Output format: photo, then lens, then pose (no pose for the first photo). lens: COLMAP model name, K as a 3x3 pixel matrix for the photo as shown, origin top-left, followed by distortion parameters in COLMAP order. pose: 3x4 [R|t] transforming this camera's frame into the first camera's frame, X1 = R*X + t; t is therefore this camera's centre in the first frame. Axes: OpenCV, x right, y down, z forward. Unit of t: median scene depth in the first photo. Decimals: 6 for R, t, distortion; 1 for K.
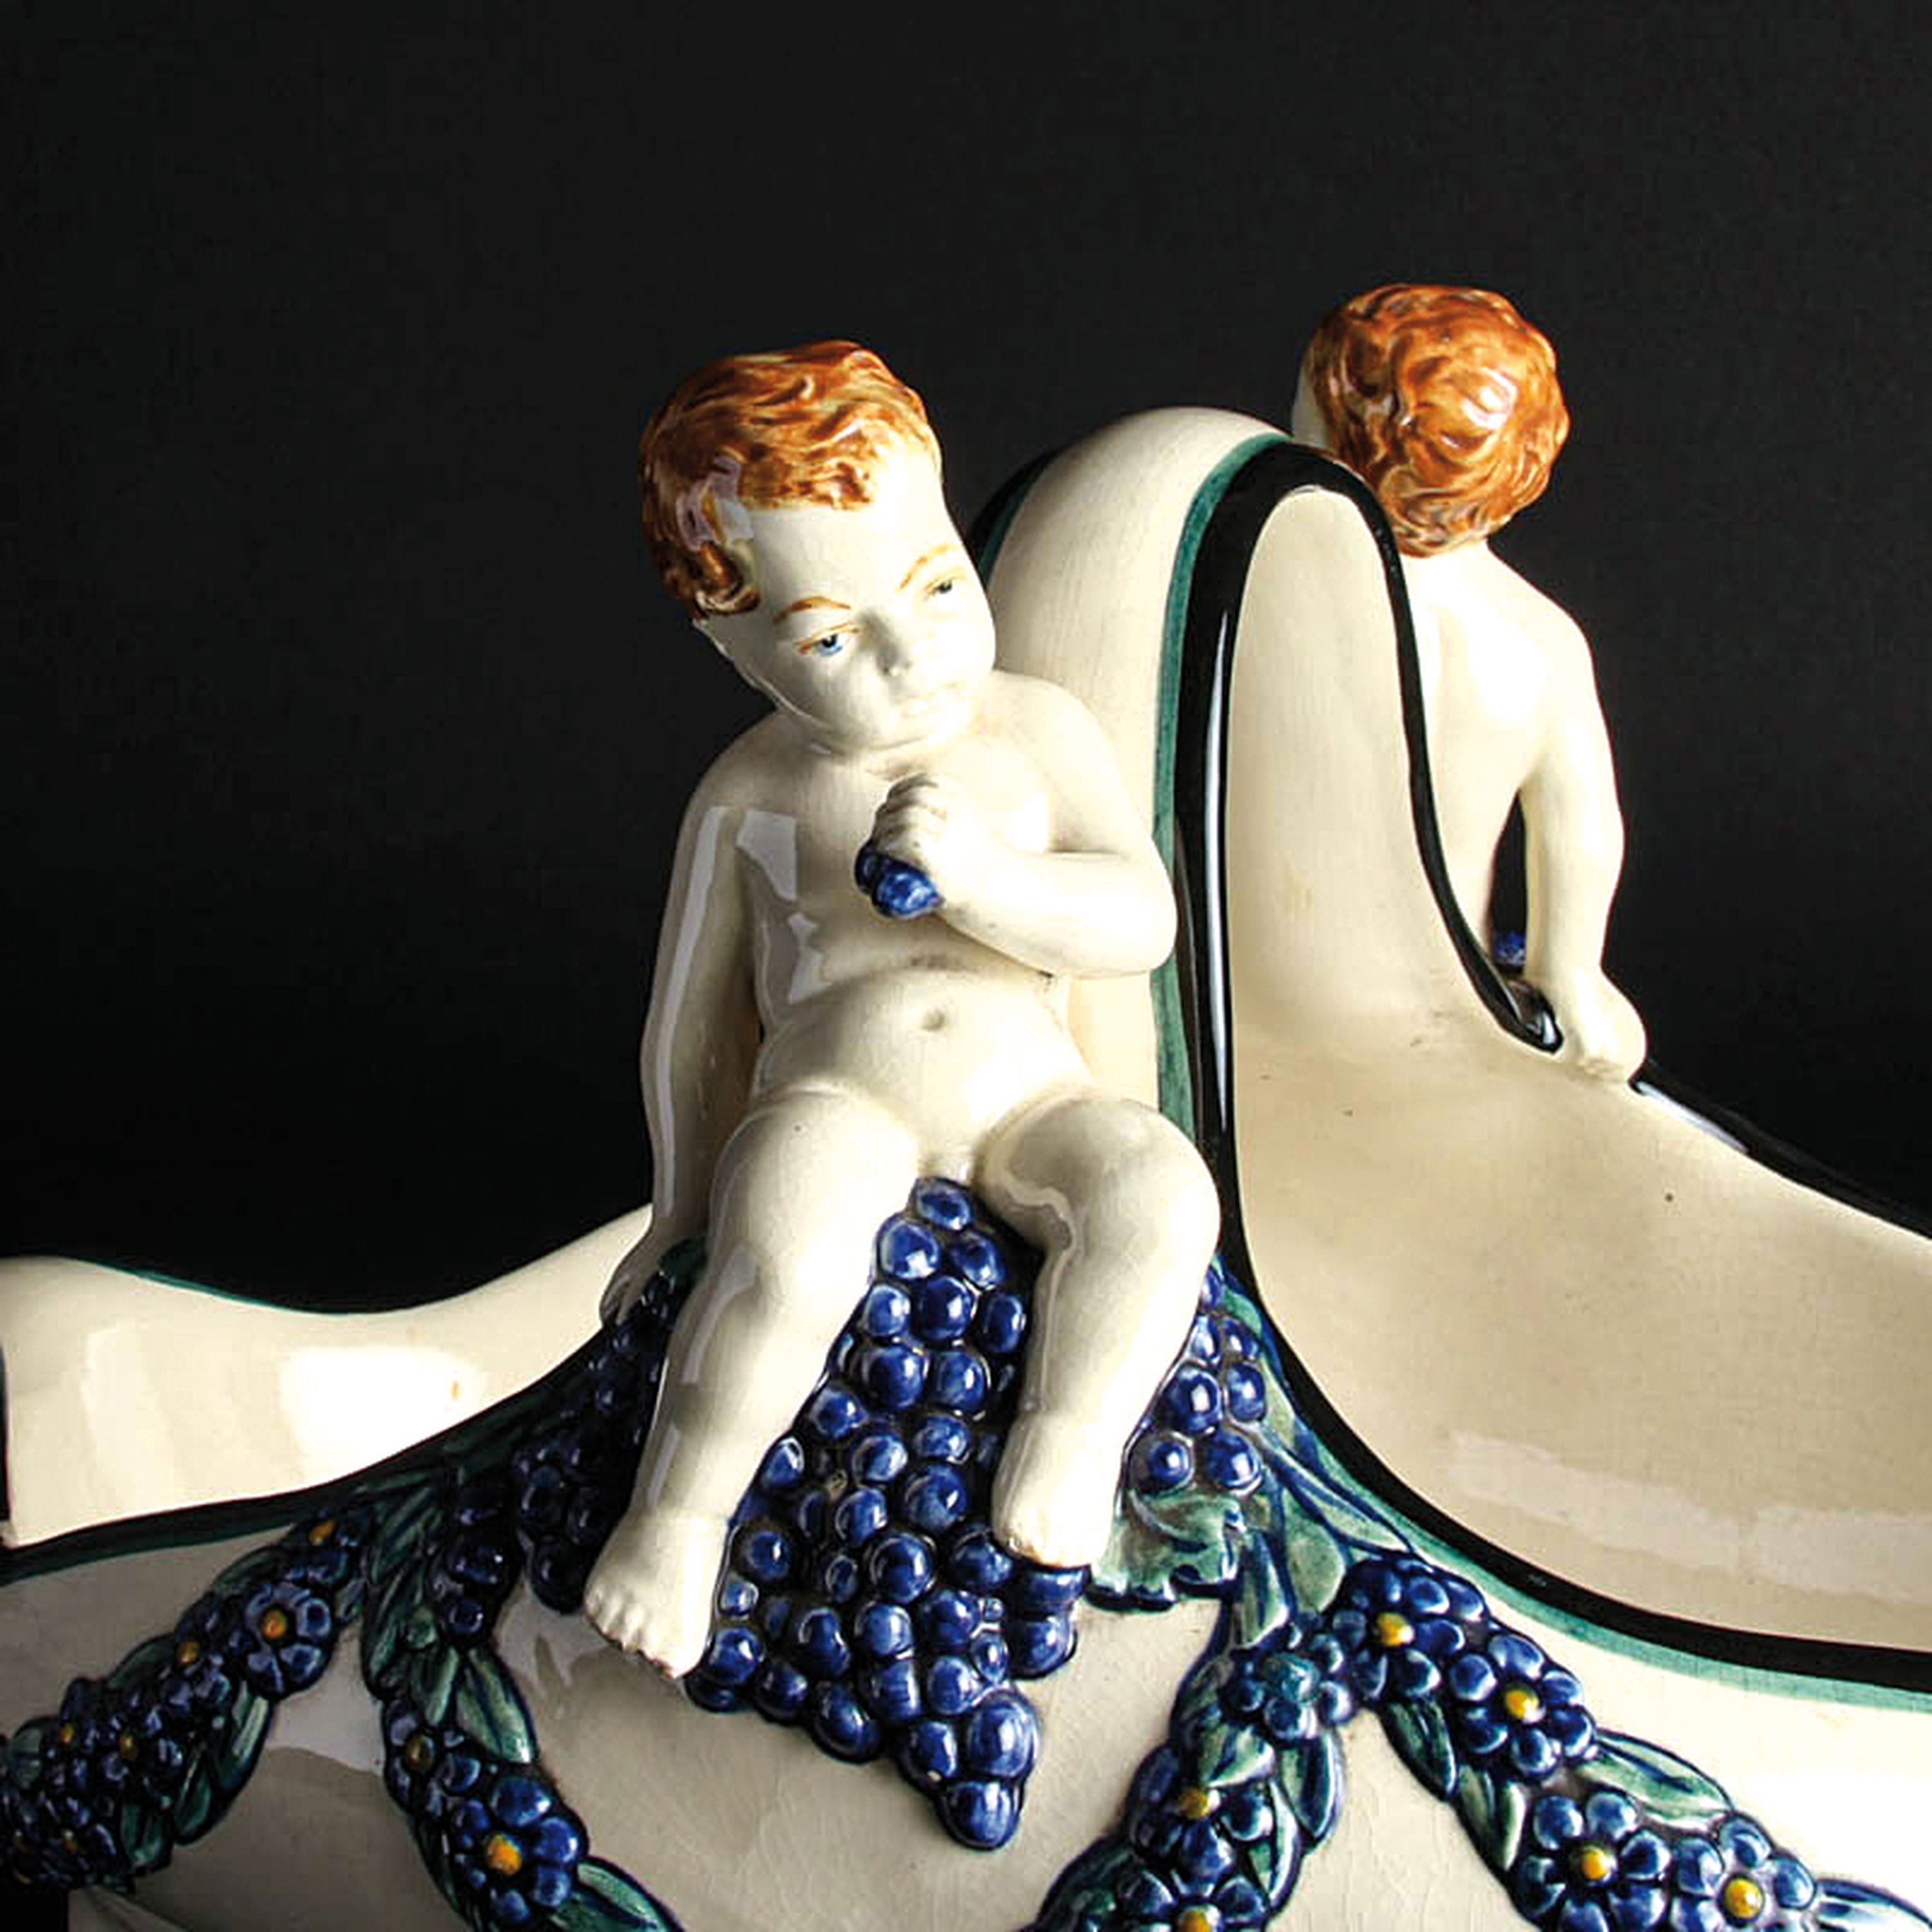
lens RADIAL K [[3707.0, 0, 1013.1], [0, 3707.0, 850.3], [0, 0, 1]] dist [0.050928, 0.000000]
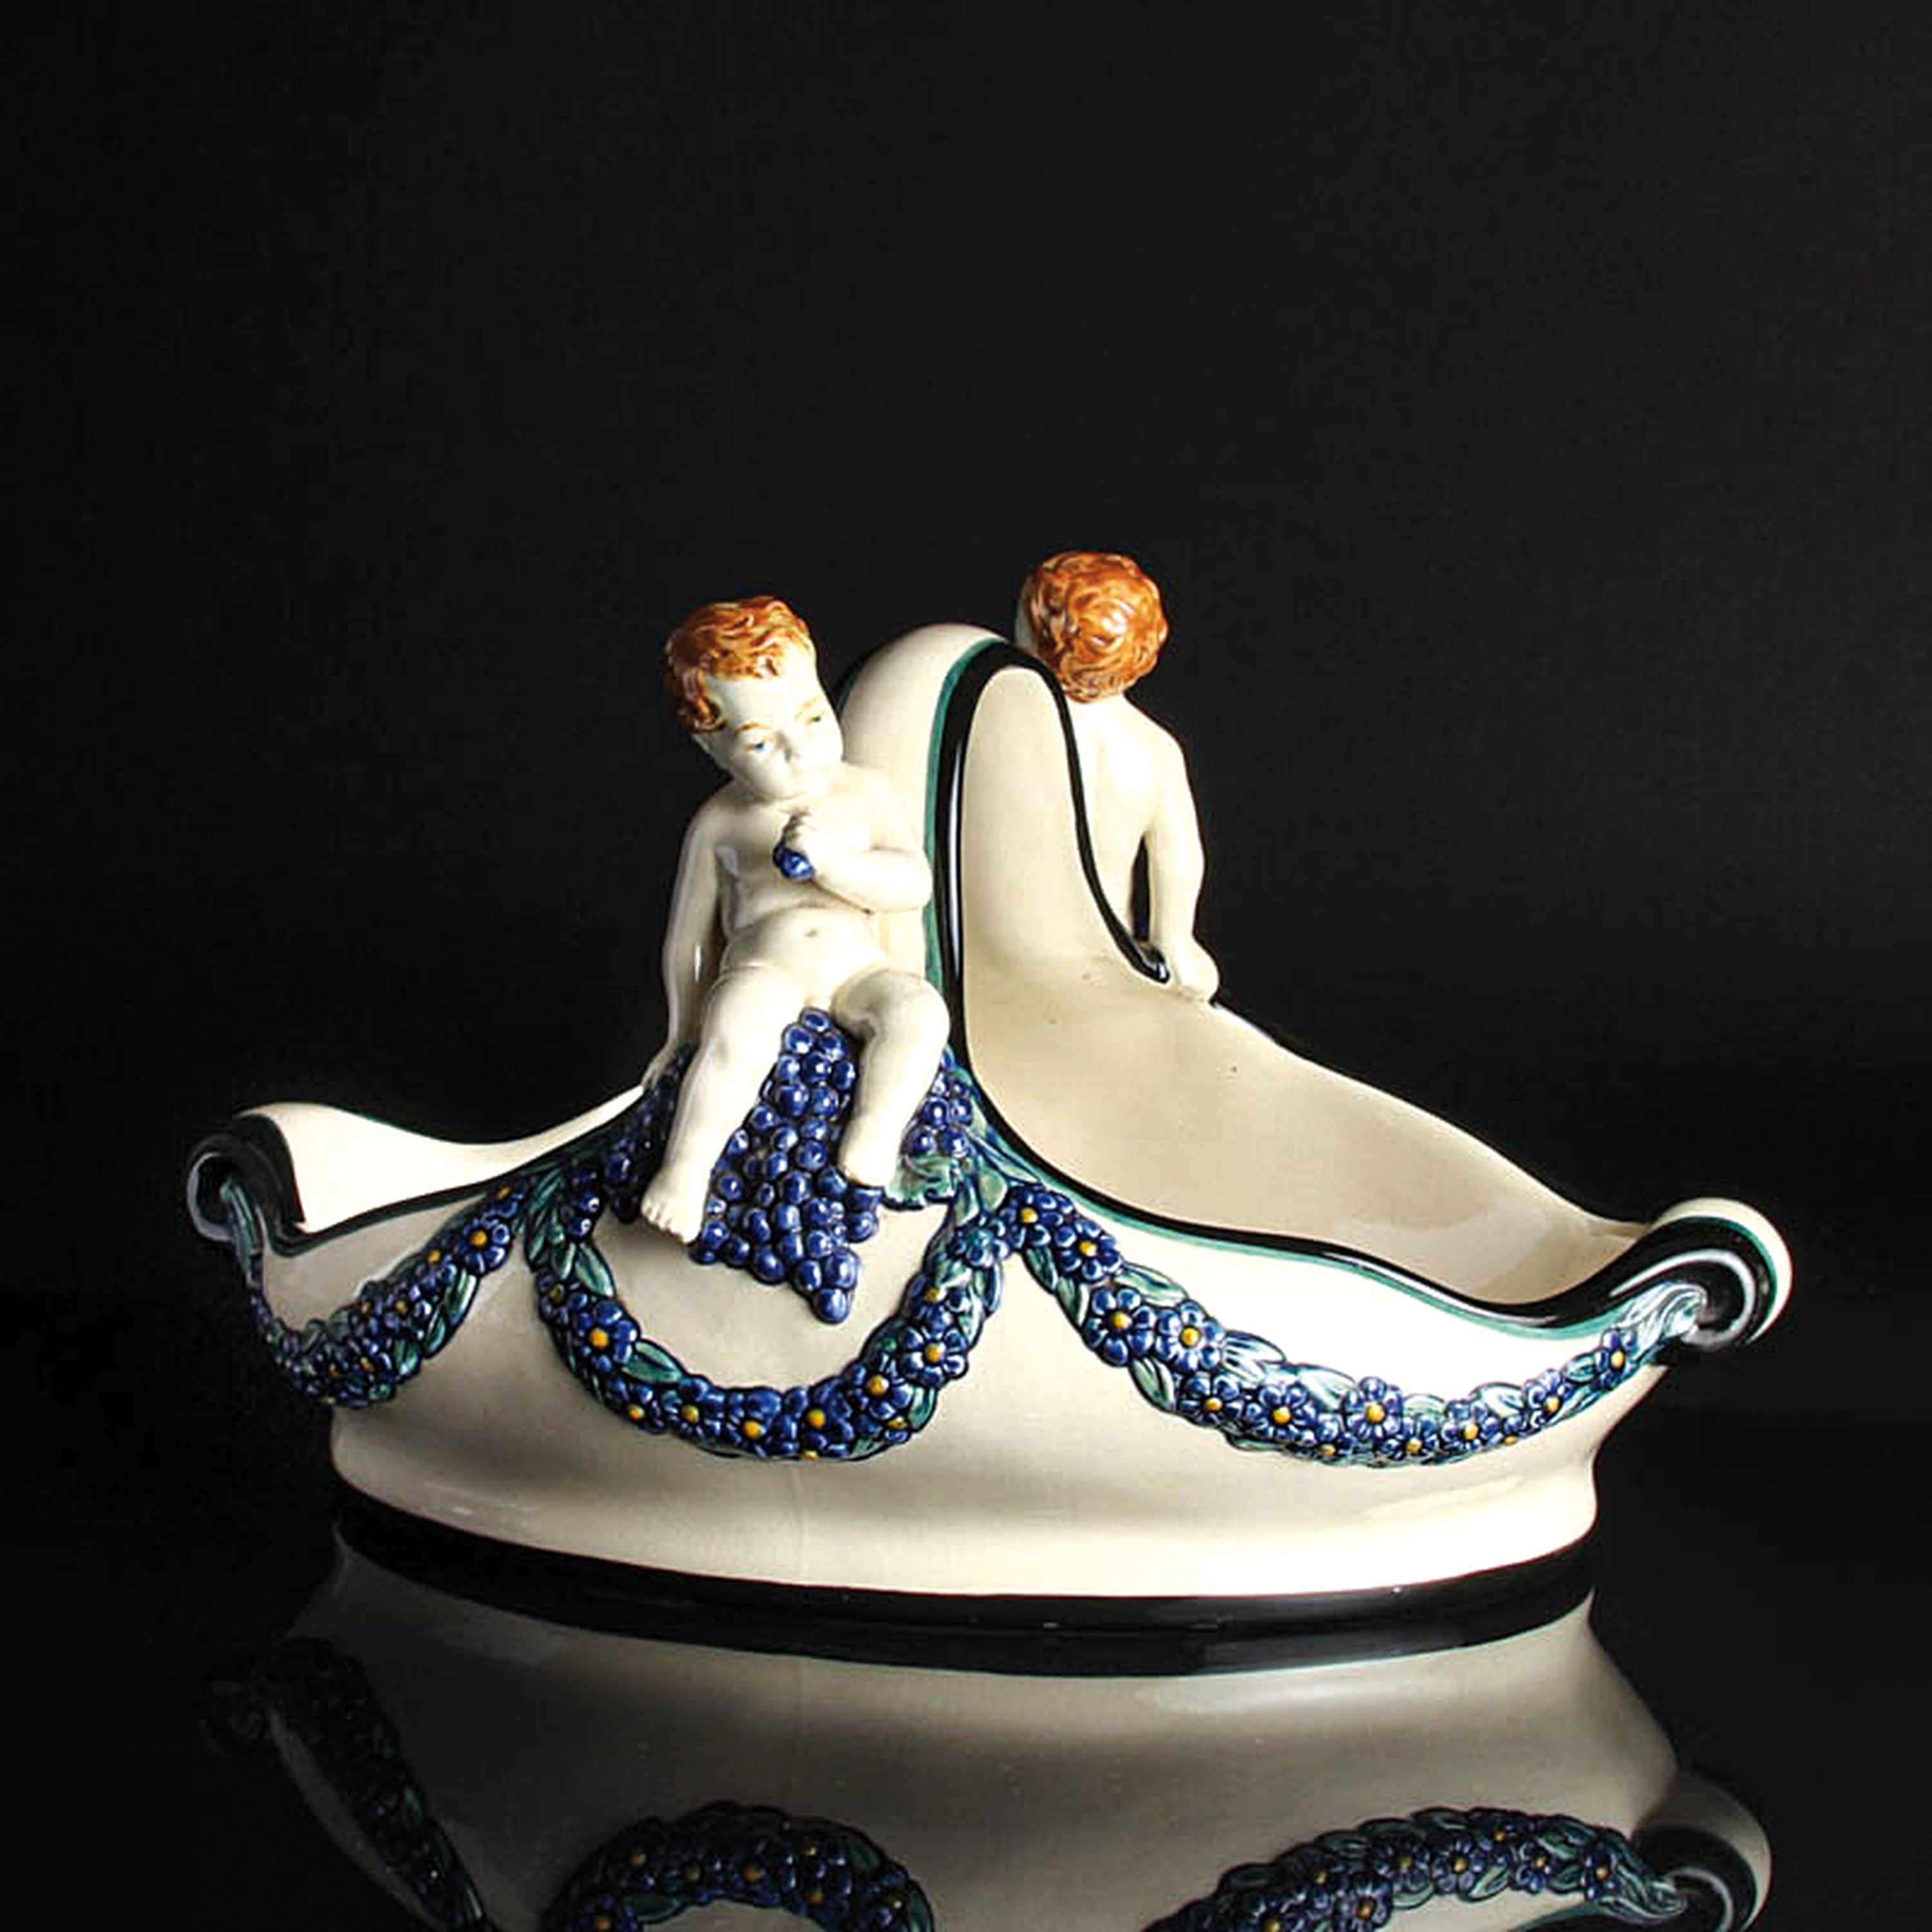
lens RADIAL K [[3707.0, 0, 965.2], [0, 3707.0, 967.9], [0, 0, 1]] dist [0.050928, 0.000000]
pose [[0.999903, 0.002089, 0.013748, 0.035398], [-0.002025, 0.999987, -0.004727, 0.075133], [-0.013758, 0.004698, 0.999894, -1.034046]]
